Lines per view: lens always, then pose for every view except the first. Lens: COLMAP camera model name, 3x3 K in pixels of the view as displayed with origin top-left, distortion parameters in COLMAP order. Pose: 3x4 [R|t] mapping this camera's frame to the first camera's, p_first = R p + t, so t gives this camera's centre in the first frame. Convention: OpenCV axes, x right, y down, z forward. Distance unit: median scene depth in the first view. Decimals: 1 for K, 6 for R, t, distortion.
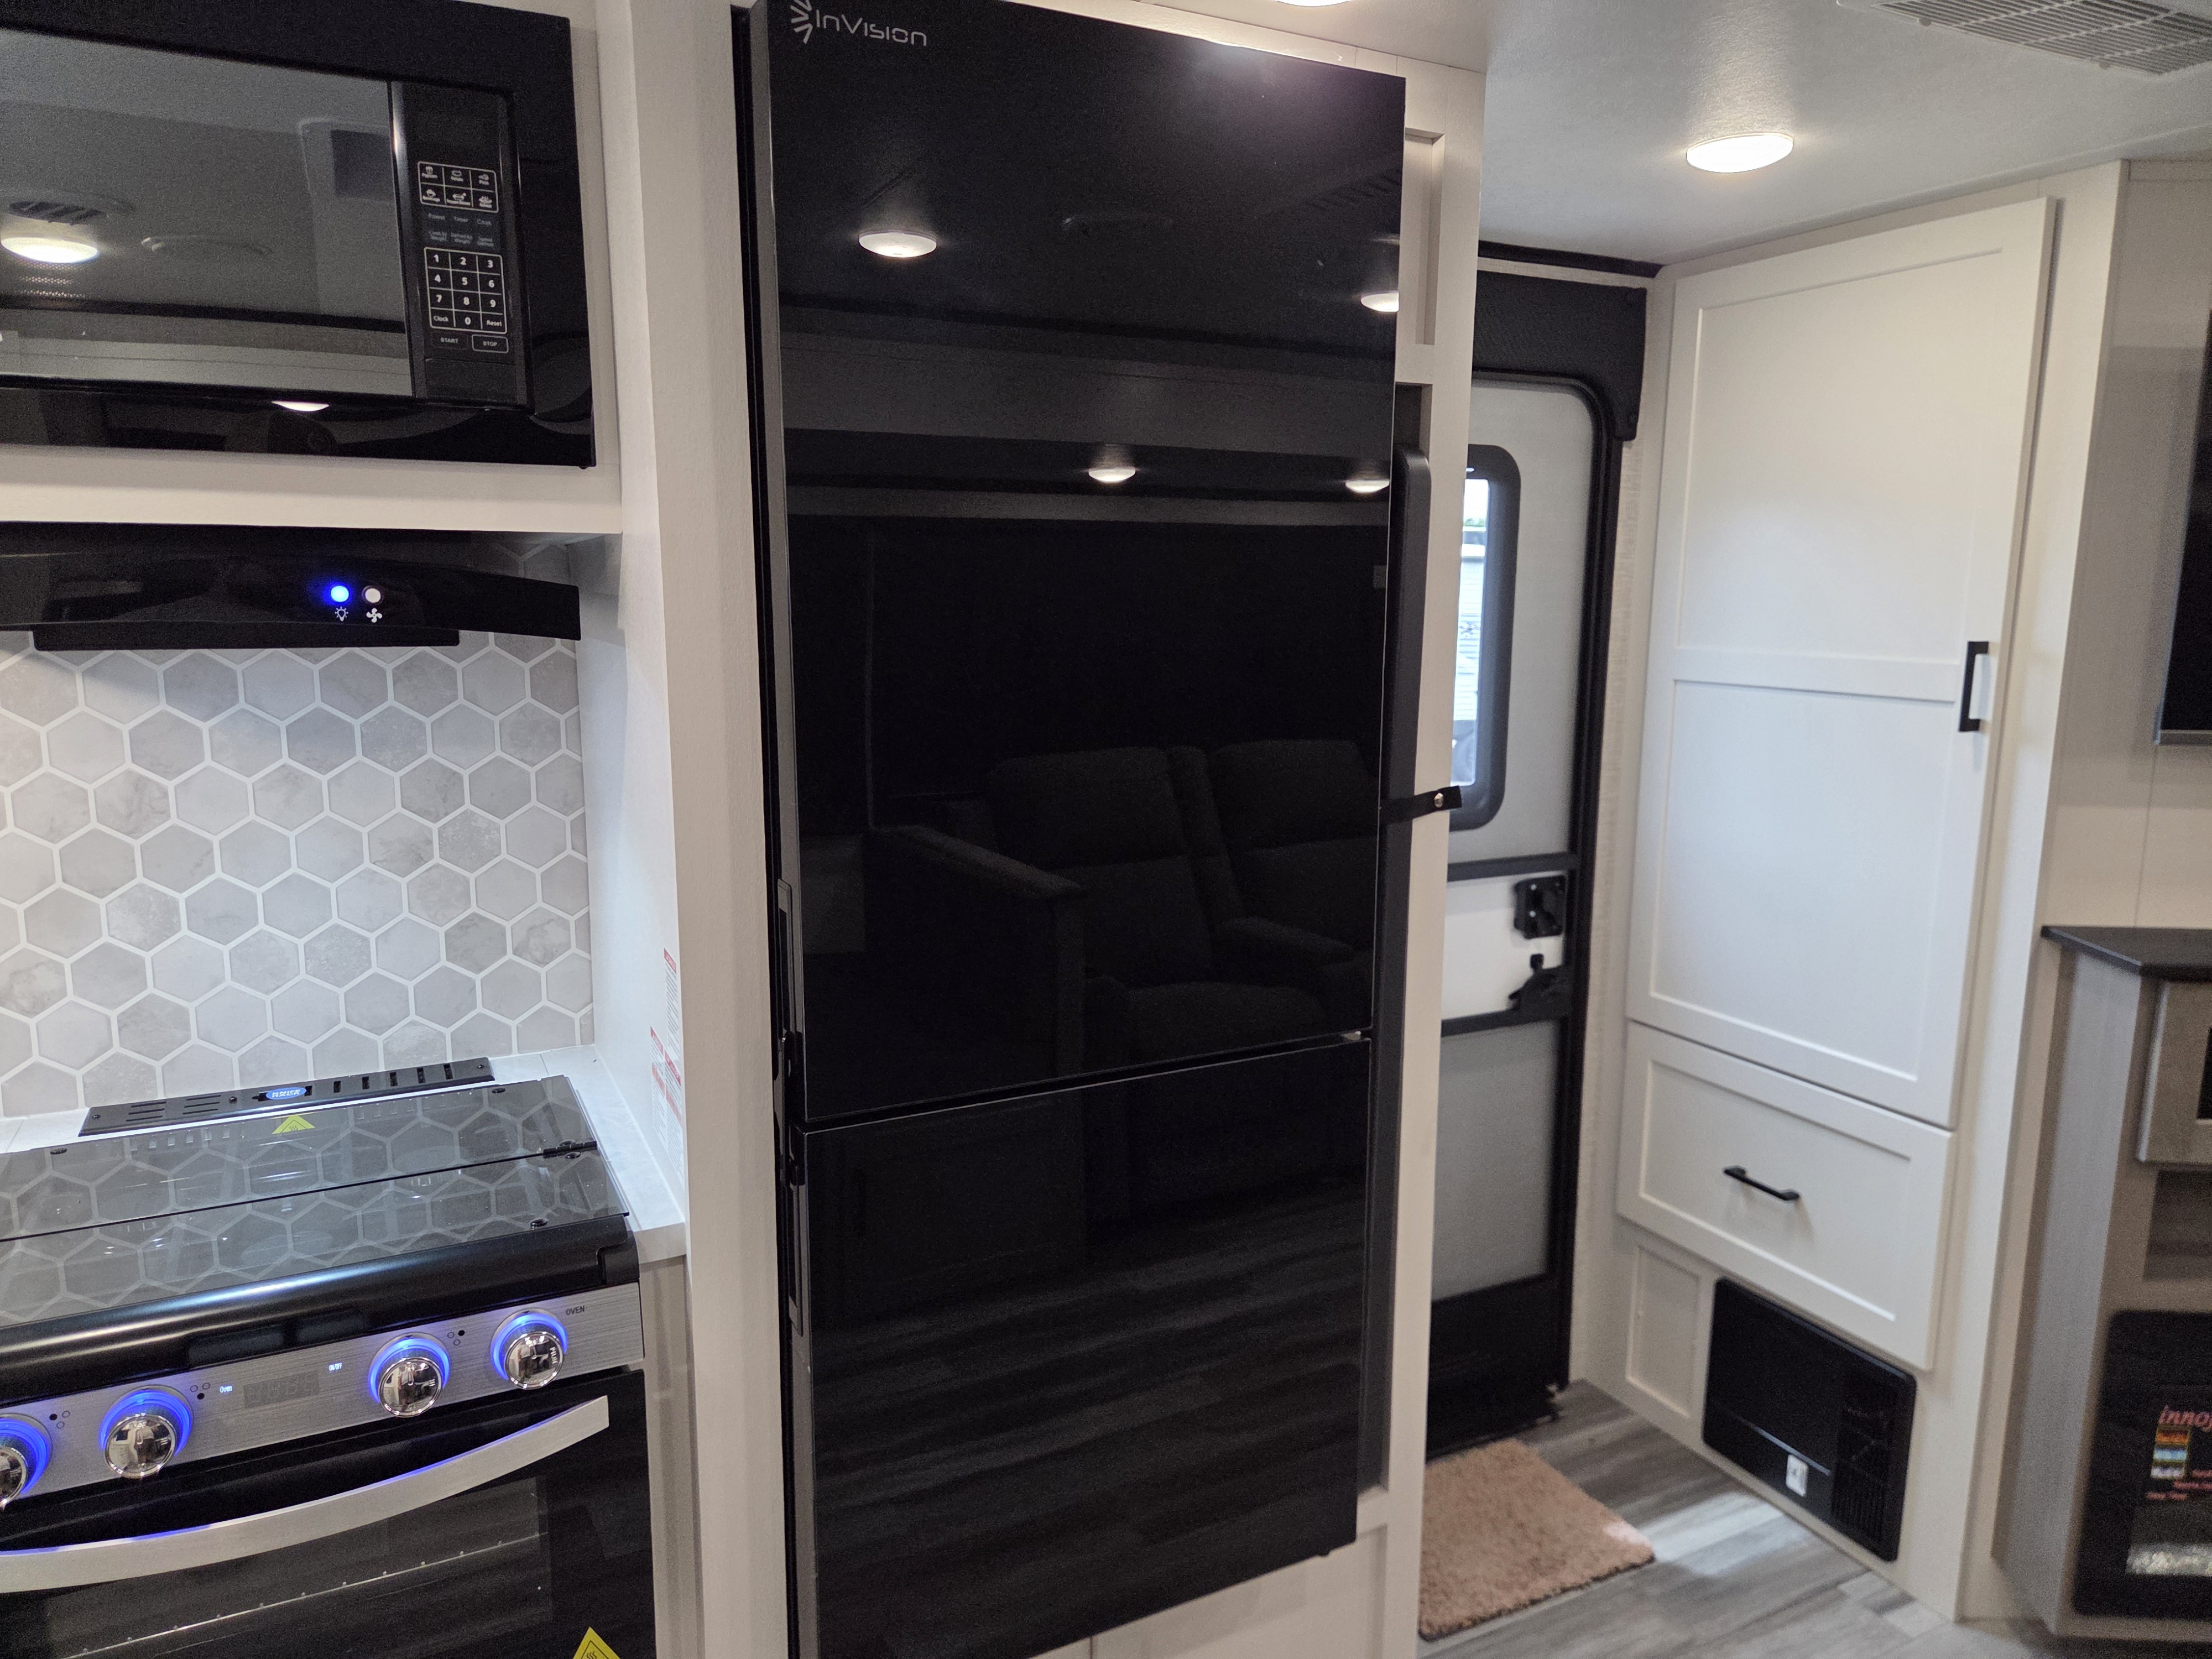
lens RADIAL K [[1493.6, 0, 1122.5], [0, 1493.6, 848.8], [0, 0, 1]] dist [0.033012, -0.023436]
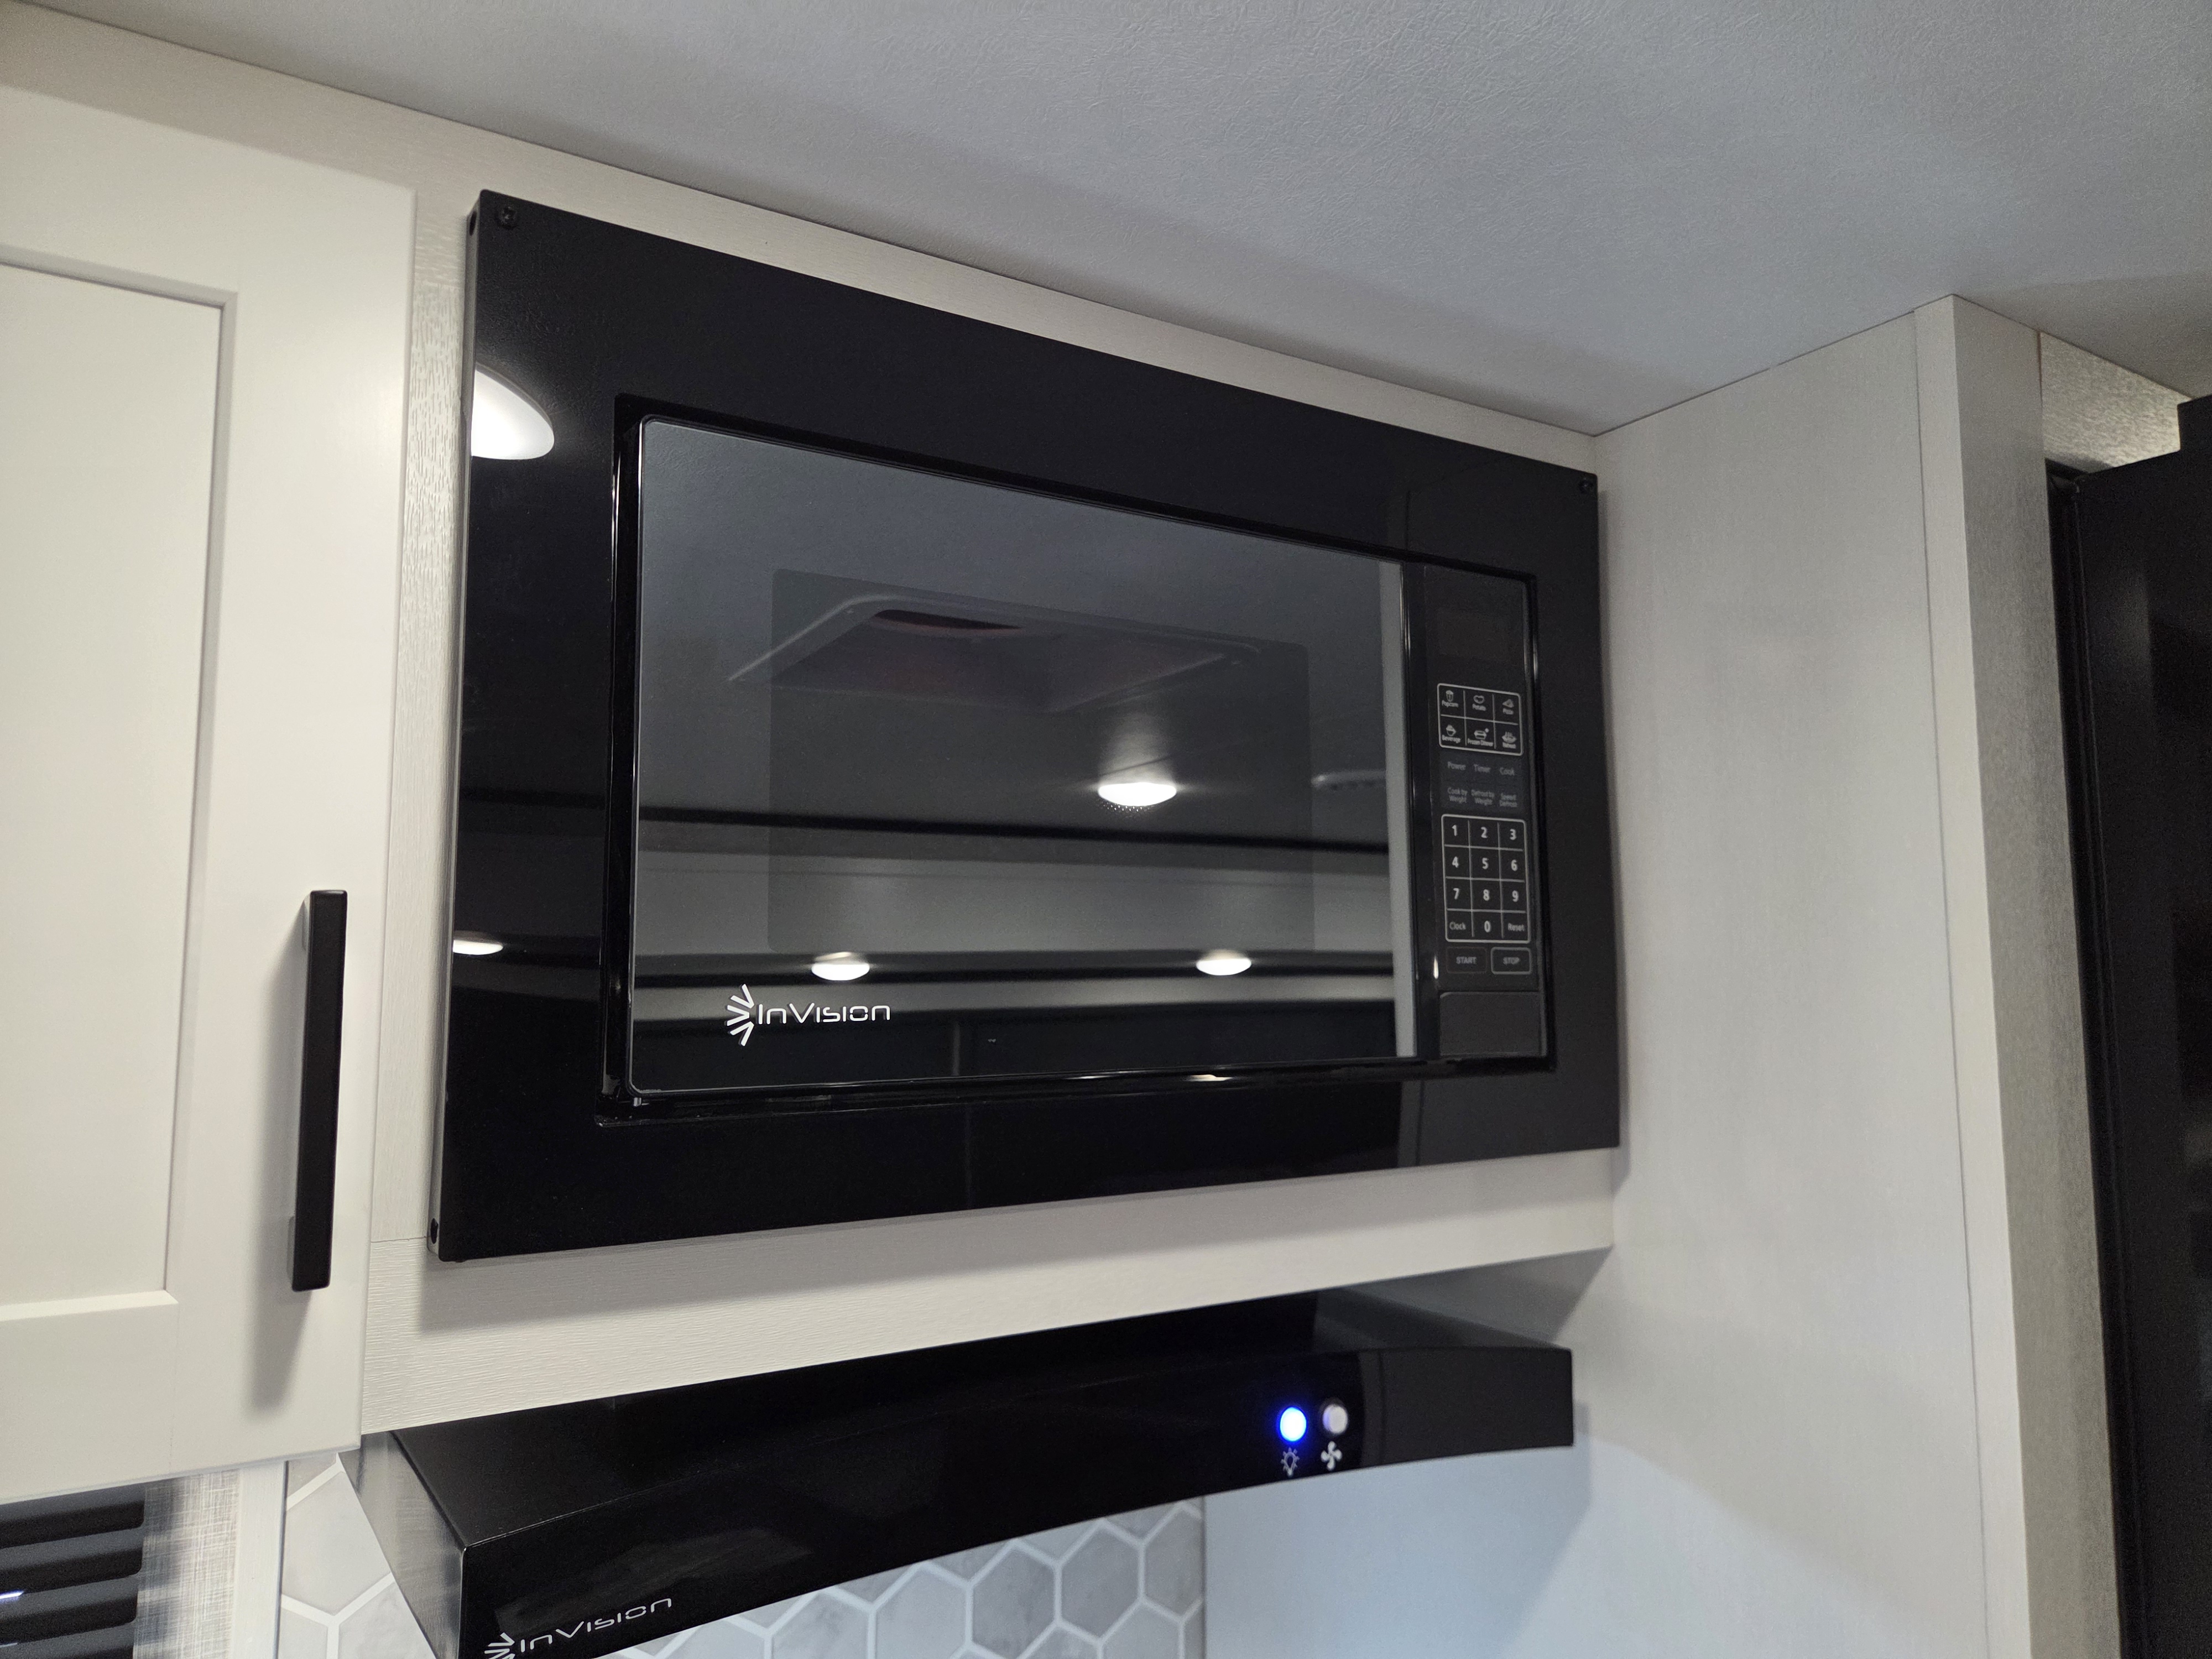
lens RADIAL K [[1493.6, 0, 1111.4], [0, 1493.6, 818.7], [0, 0, 1]] dist [0.033012, -0.023436]
pose [[0.996343, -0.011056, 0.084724, -0.632833], [0.035001, 0.957389, -0.286672, -0.226939], [-0.077944, 0.288589, 0.954275, 0.434161]]
